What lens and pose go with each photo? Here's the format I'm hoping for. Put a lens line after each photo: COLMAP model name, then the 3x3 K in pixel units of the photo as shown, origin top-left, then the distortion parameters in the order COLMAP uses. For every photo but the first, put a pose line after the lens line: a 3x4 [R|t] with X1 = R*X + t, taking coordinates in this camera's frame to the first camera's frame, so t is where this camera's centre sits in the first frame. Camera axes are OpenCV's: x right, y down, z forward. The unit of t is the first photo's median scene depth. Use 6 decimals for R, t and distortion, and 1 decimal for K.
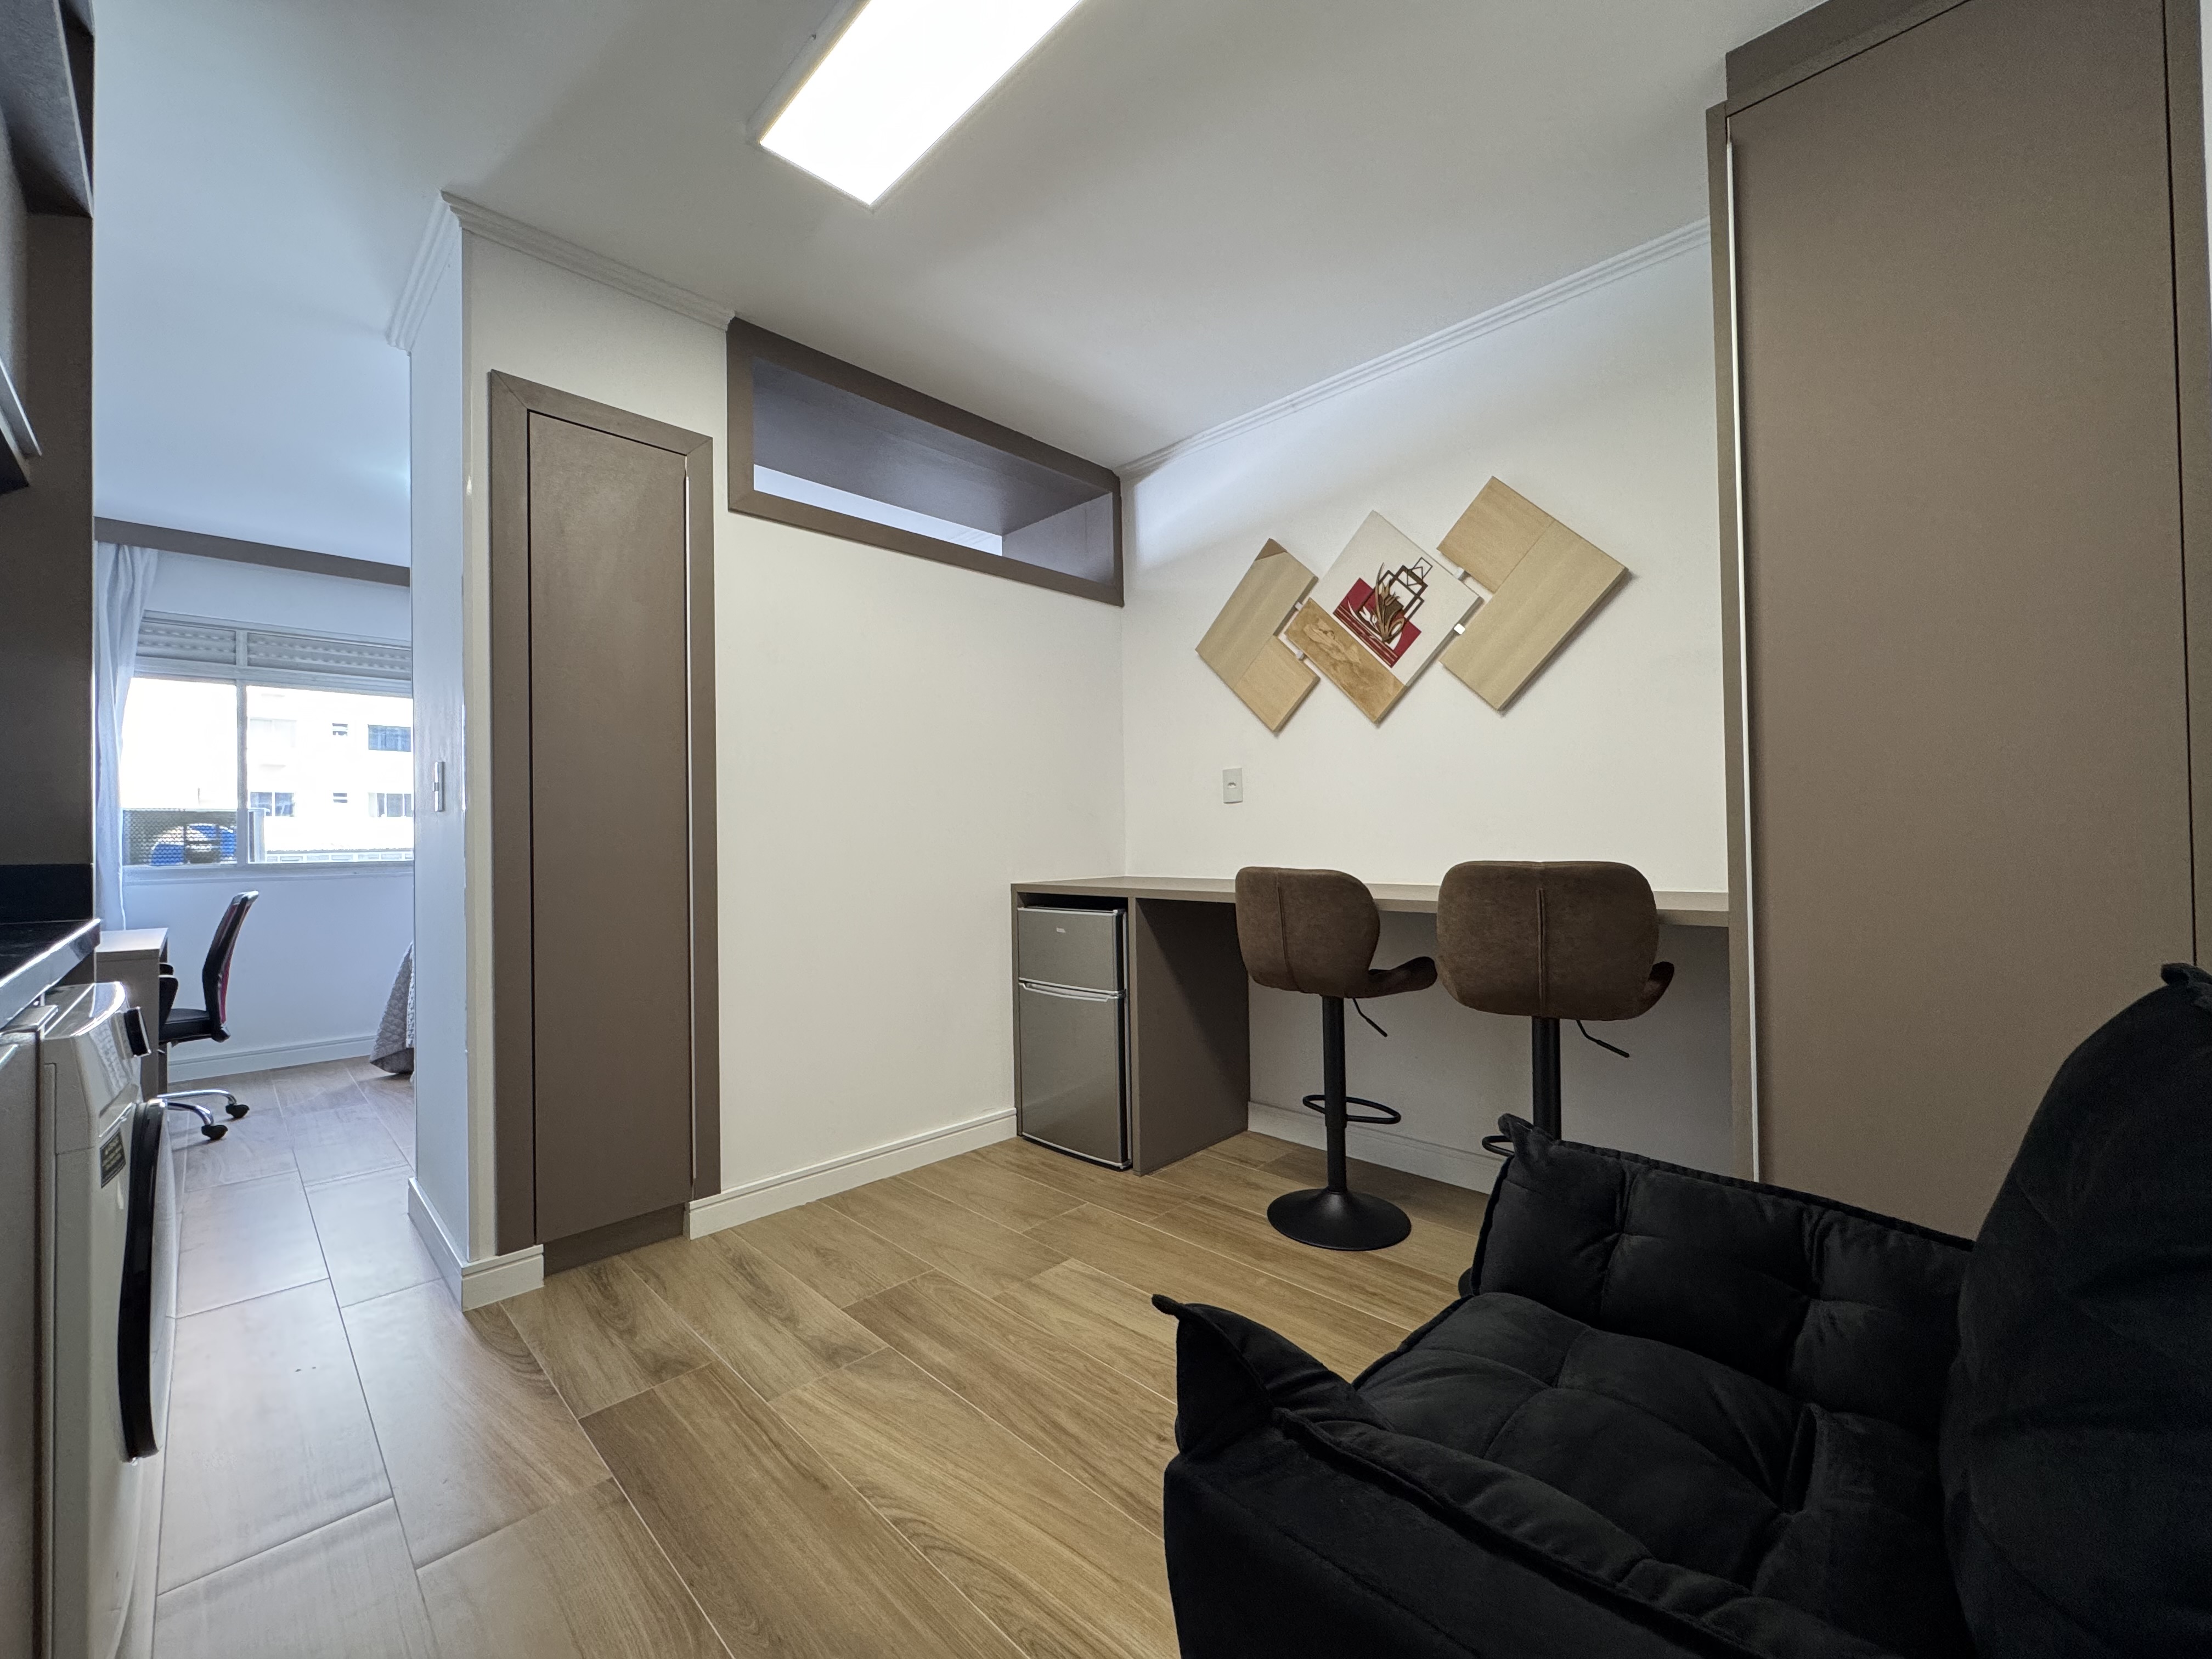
lens RADIAL K [[881.7, 0, 1107.8], [0, 881.7, 831.2], [0, 0, 1]] dist [-0.002767, 0.000248]
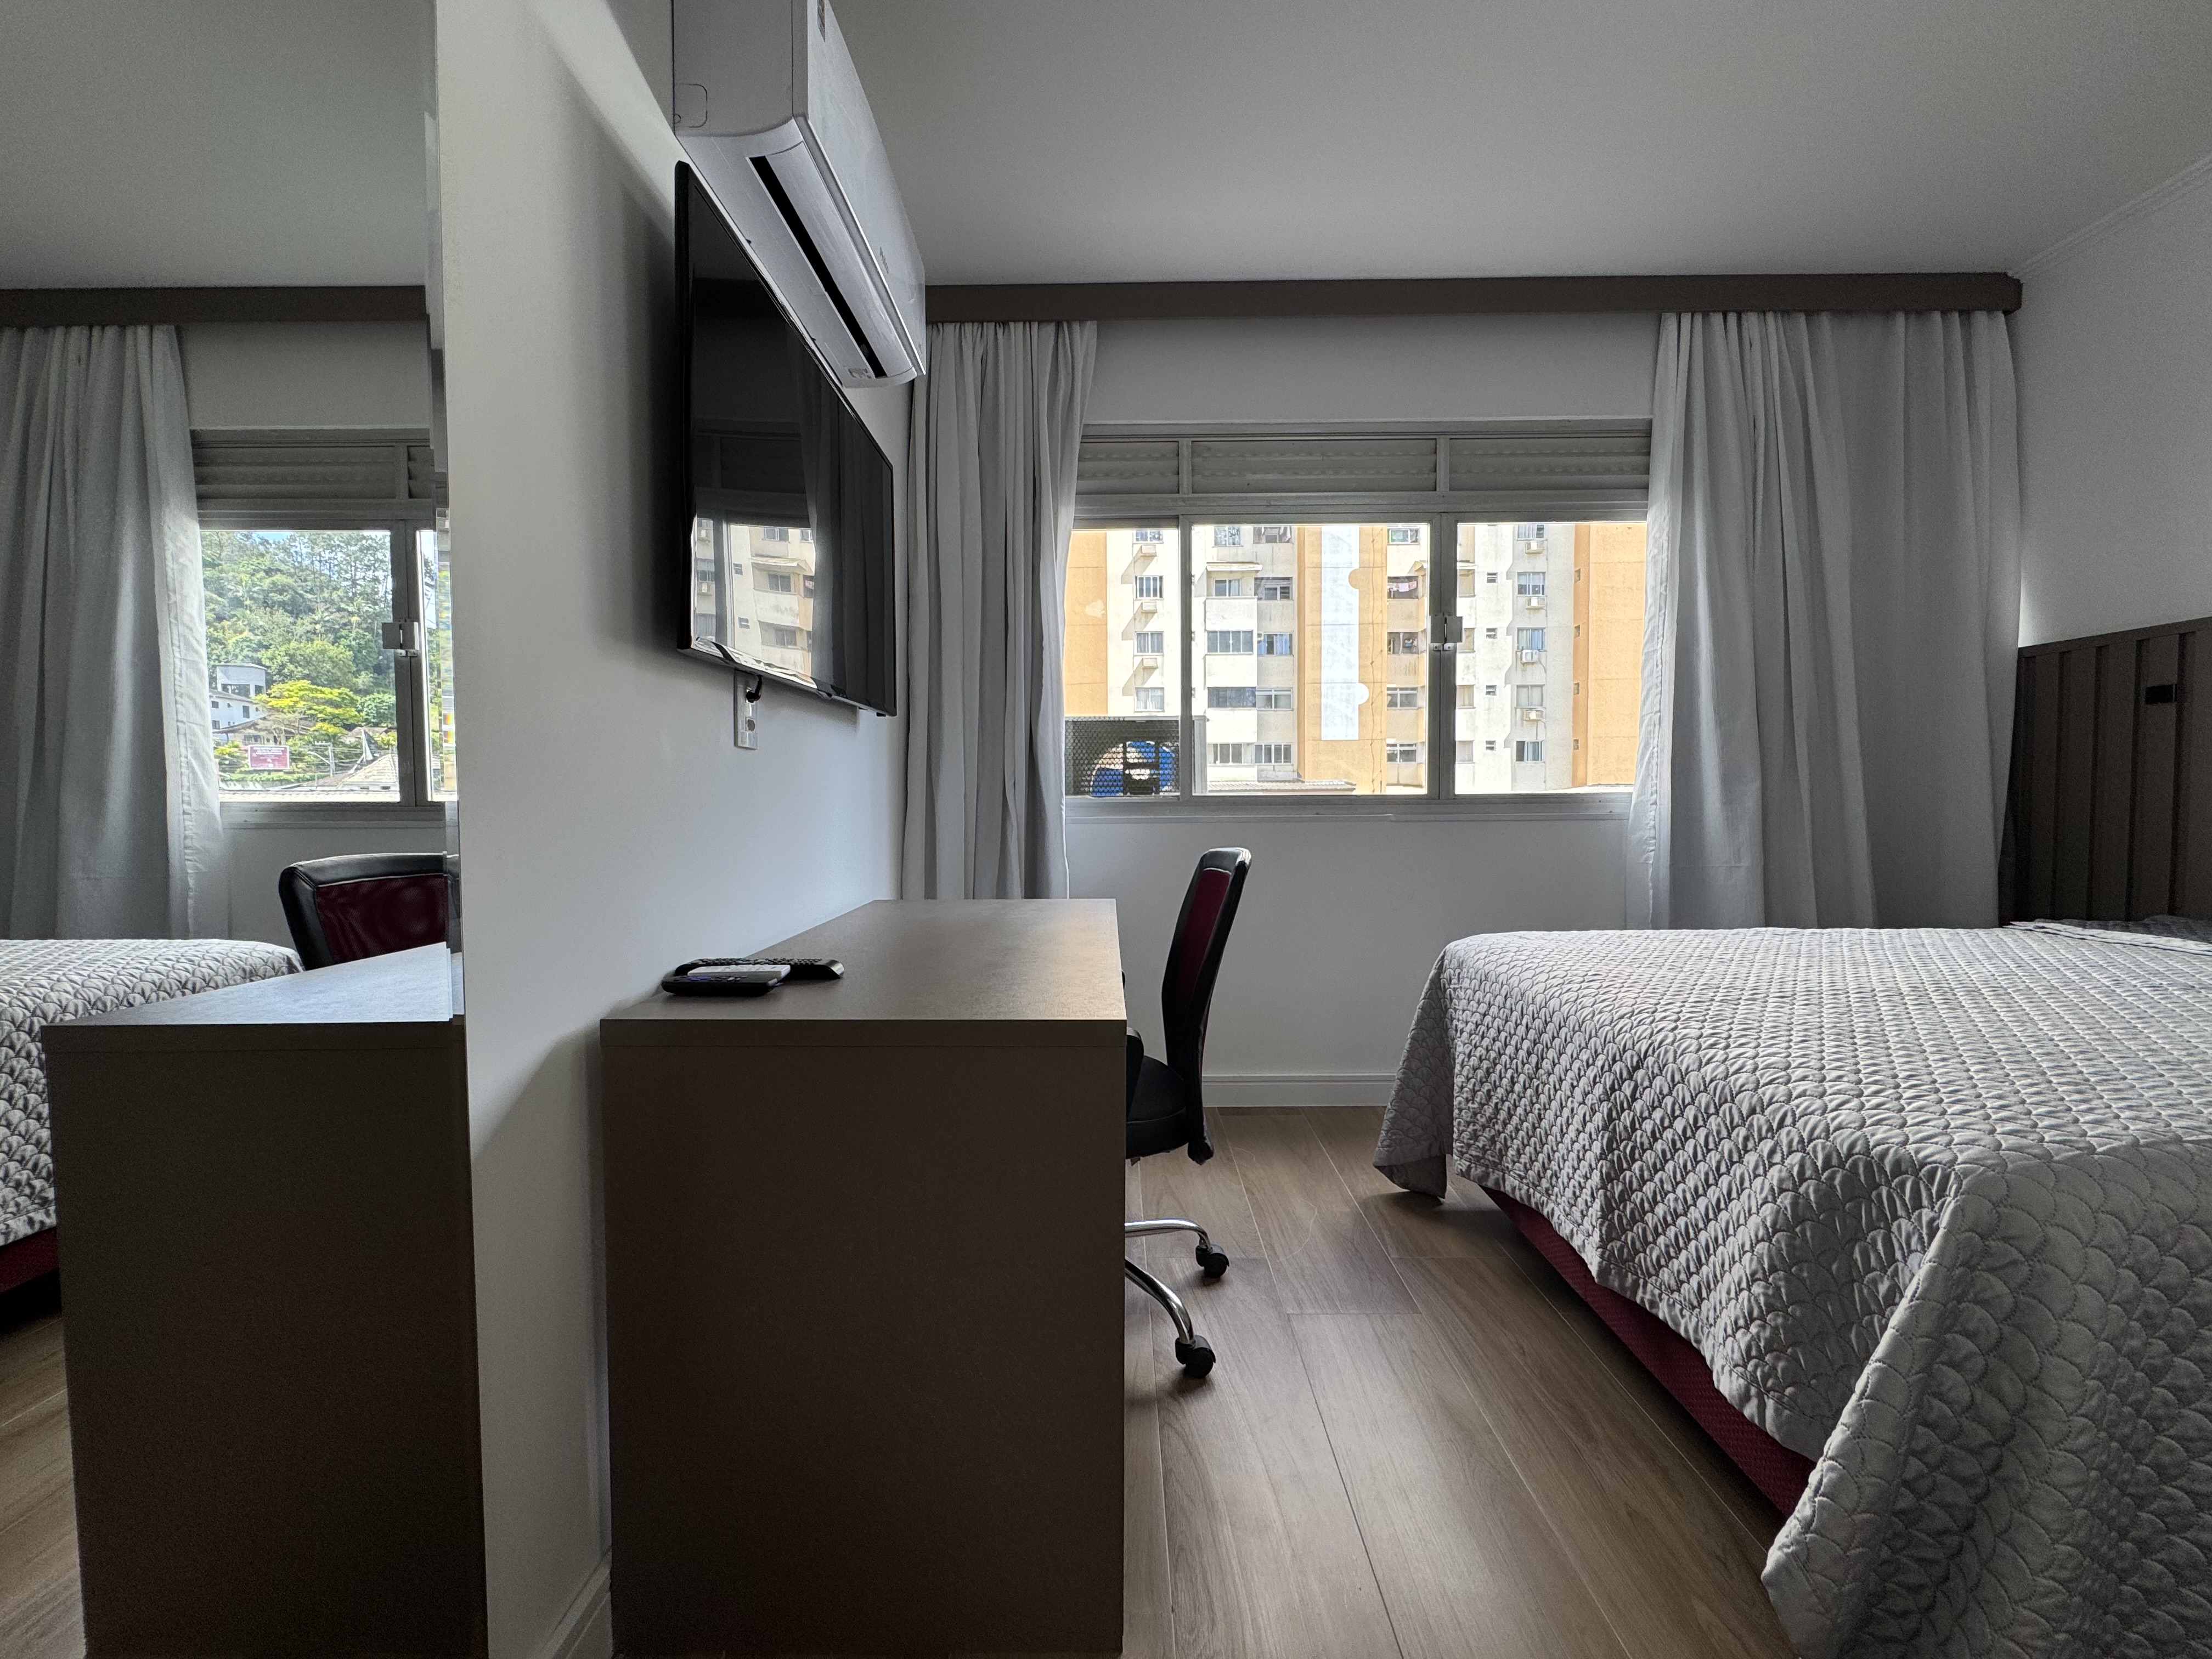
lens RADIAL K [[881.7, 0, 1106.1], [0, 881.7, 827.5], [0, 0, 1]] dist [-0.002767, 0.000248]
pose [[0.694261, 0.037561, -0.718743, -0.963035], [0.004343, 0.998400, 0.056371, 0.040573], [0.719710, -0.042257, 0.692987, 0.869943]]
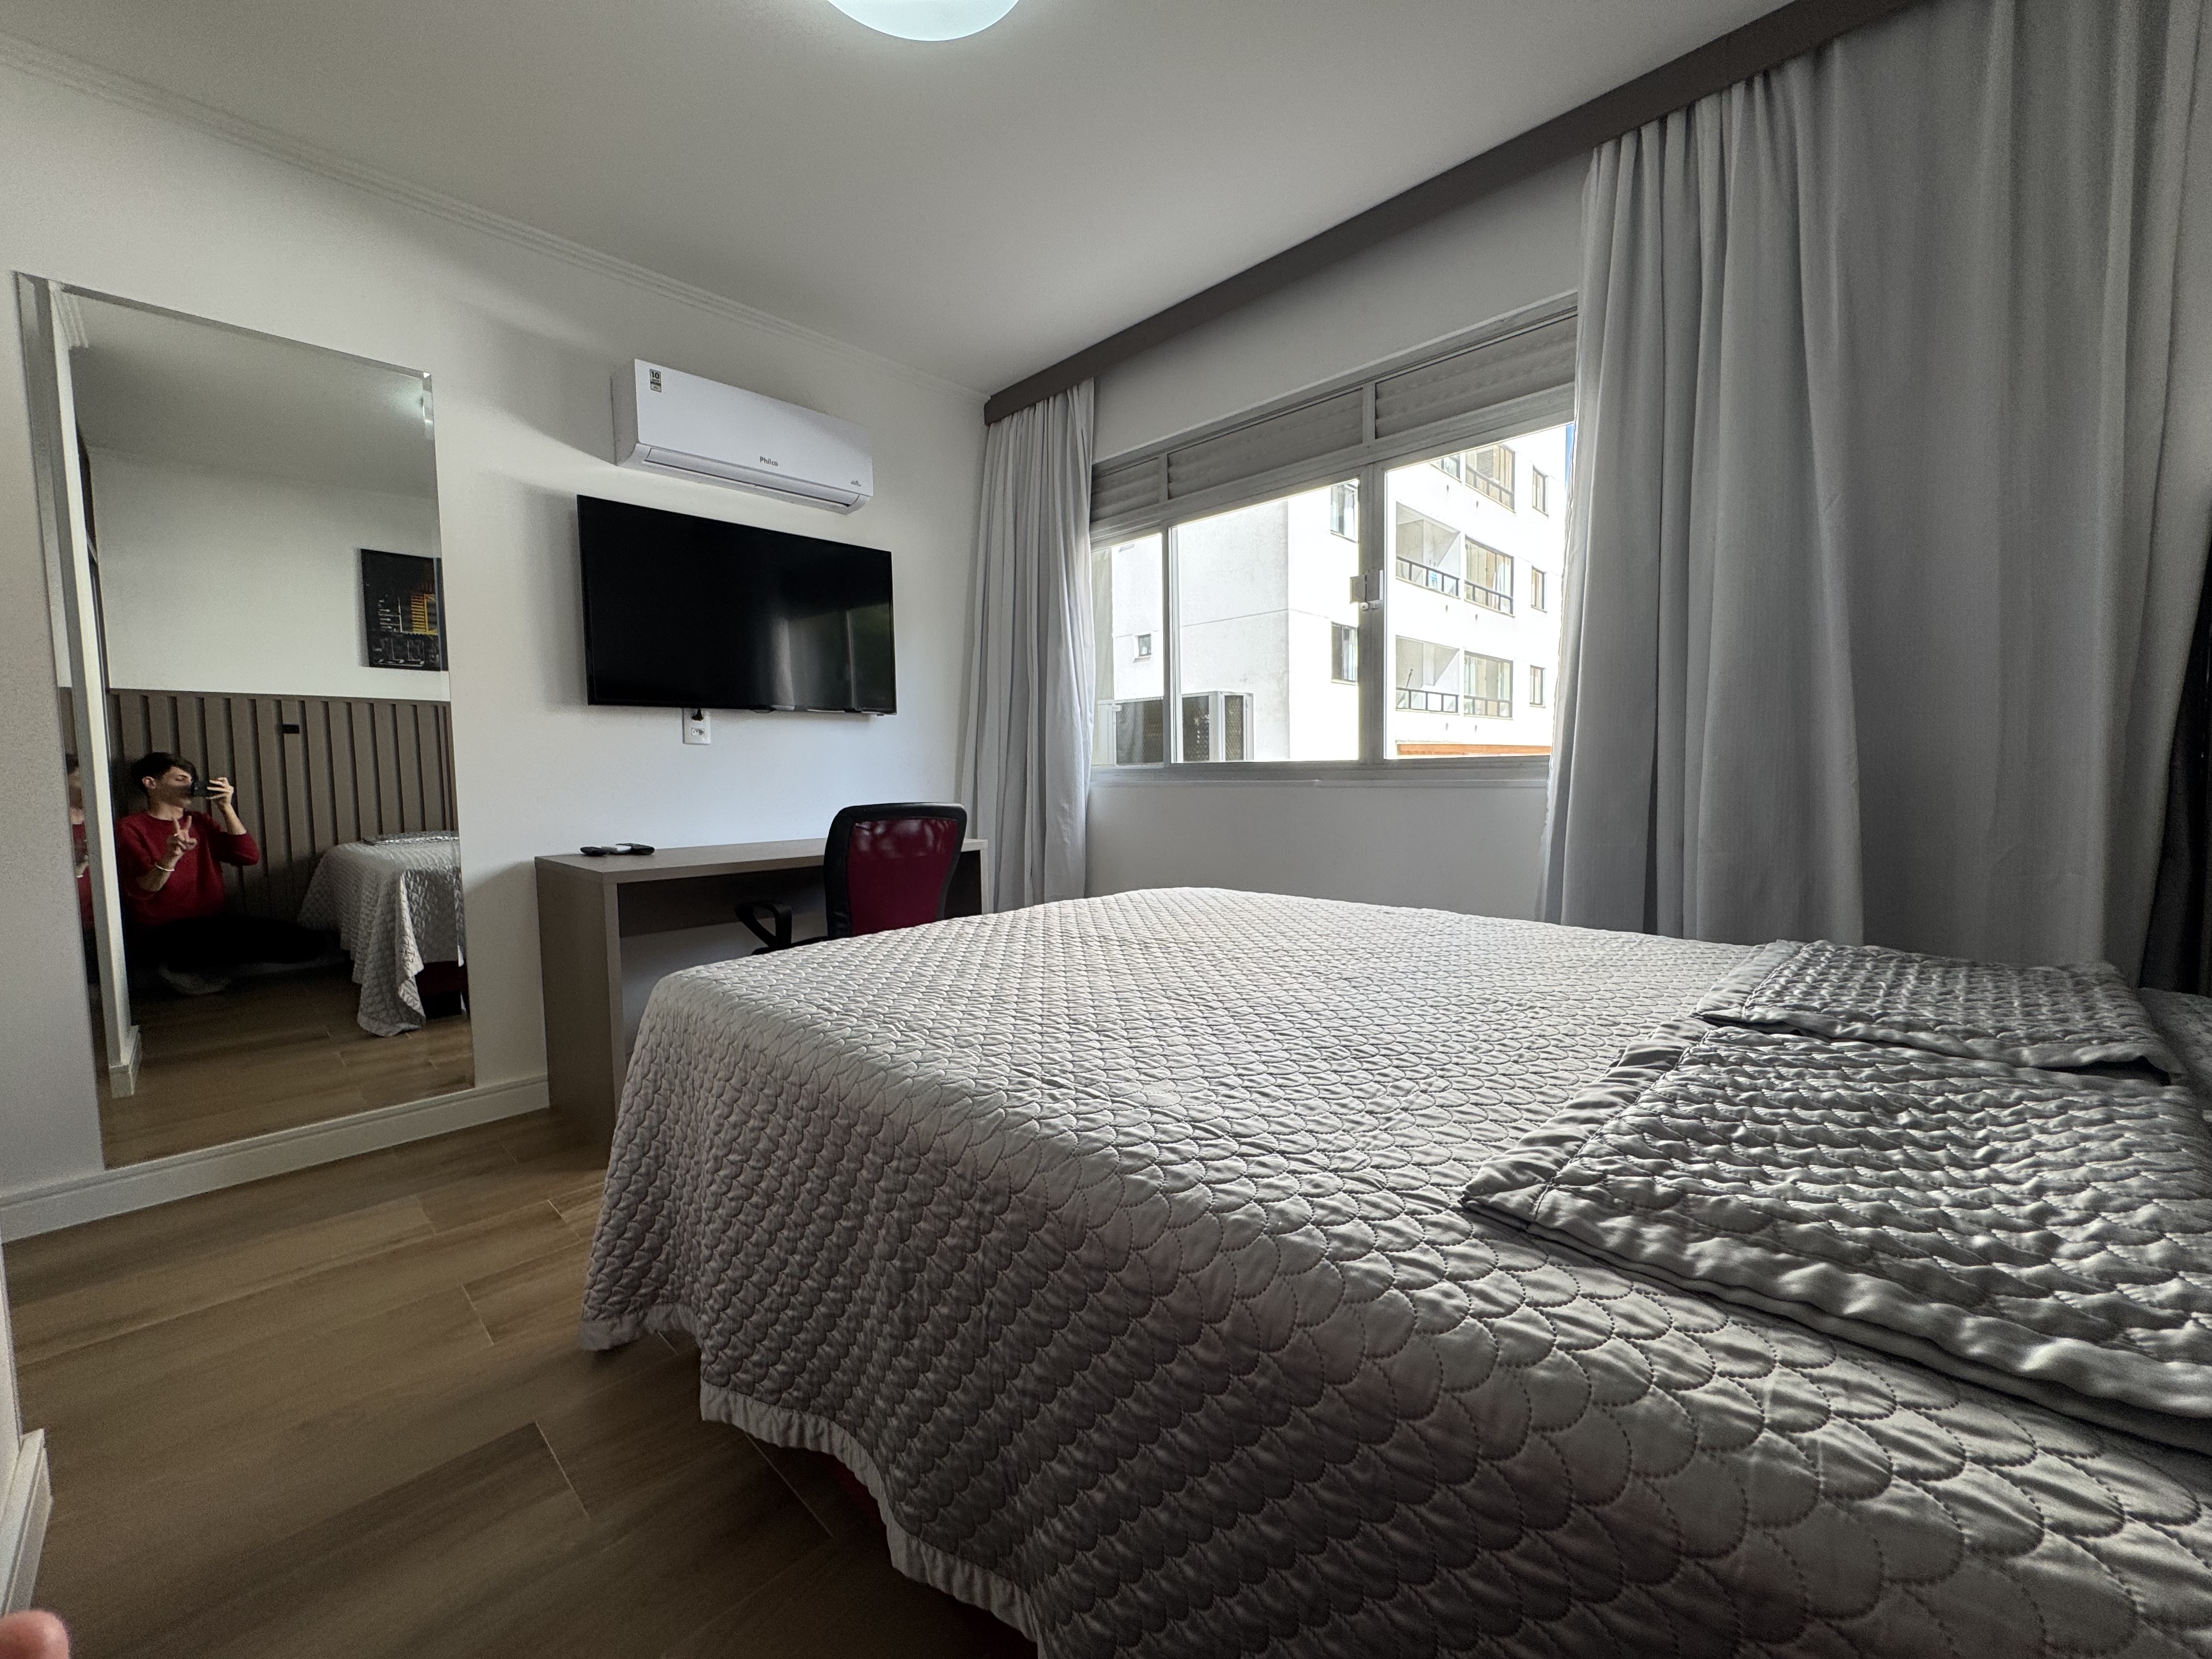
lens RADIAL K [[881.7, 0, 1101.9], [0, 881.7, 820.5], [0, 0, 1]] dist [-0.002767, 0.000248]
pose [[0.000592, 0.073047, -0.997328, -0.367243], [0.025406, 0.997006, 0.073038, 0.051087], [0.999677, -0.025382, -0.001266, 1.664718]]
